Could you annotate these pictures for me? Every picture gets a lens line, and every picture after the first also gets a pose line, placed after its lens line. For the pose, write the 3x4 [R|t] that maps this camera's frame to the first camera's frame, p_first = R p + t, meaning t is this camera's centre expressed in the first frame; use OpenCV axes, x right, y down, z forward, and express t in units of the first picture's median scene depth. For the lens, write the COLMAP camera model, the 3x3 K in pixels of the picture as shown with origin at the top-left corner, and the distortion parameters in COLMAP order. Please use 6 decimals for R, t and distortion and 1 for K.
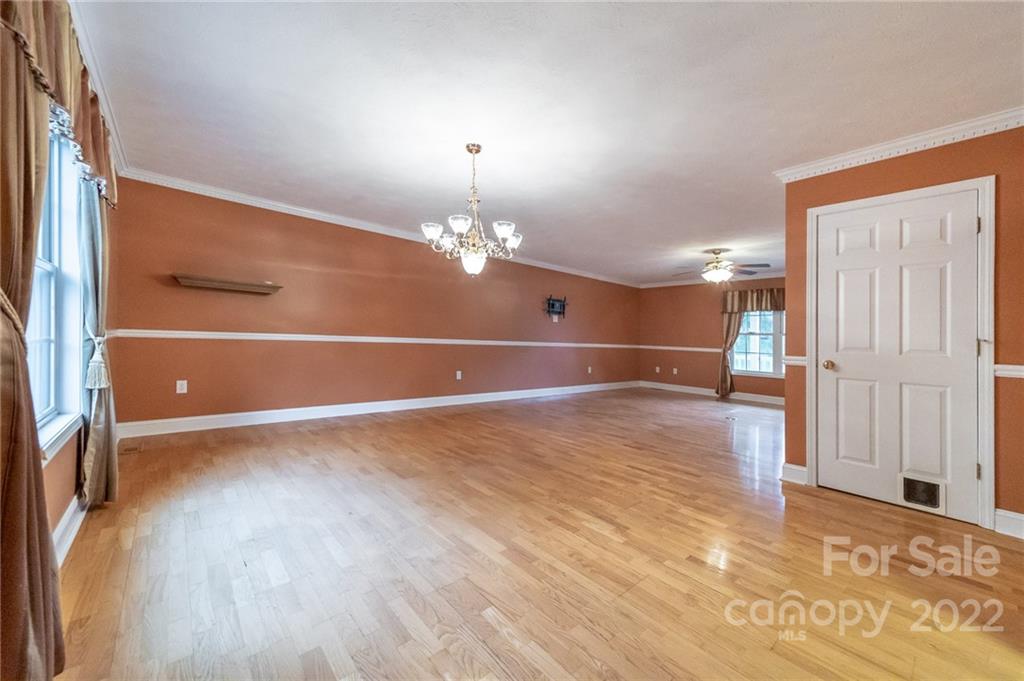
lens RADIAL K [[362.9, 0, 510.8], [0, 362.9, 346.5], [0, 0, 1]] dist [0.010077, -0.000016]
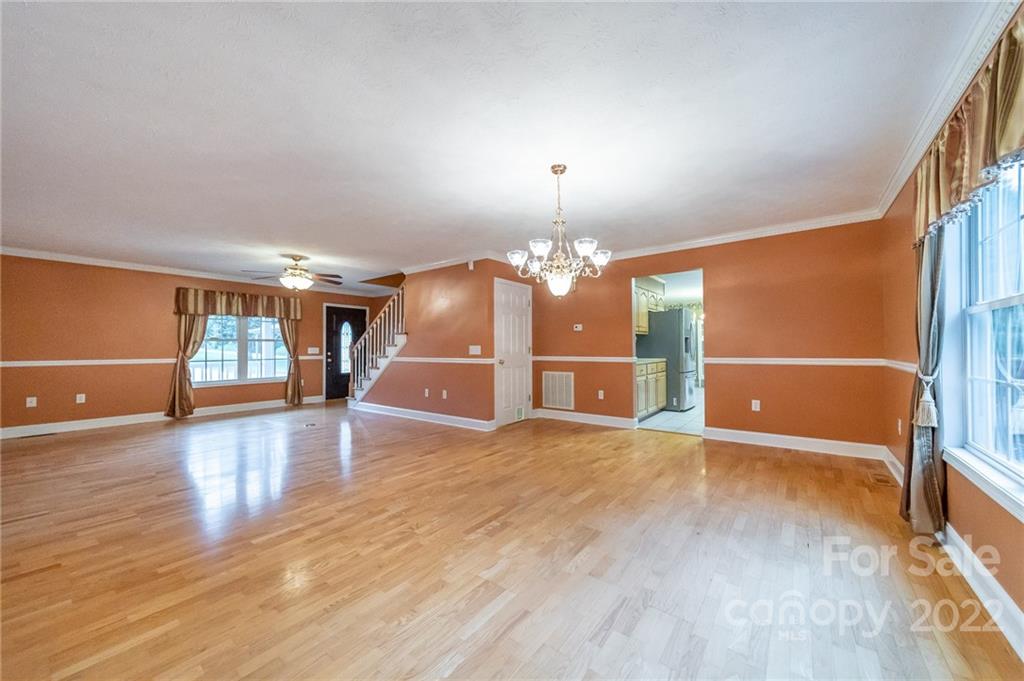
lens RADIAL K [[362.9, 0, 510.8], [0, 362.9, 346.5], [0, 0, 1]] dist [0.010077, -0.000016]
pose [[-0.147260, -0.032071, 0.988578, -1.056137], [0.024042, 0.999063, 0.035992, -0.100916], [-0.988806, 0.029068, -0.146351, 1.278629]]
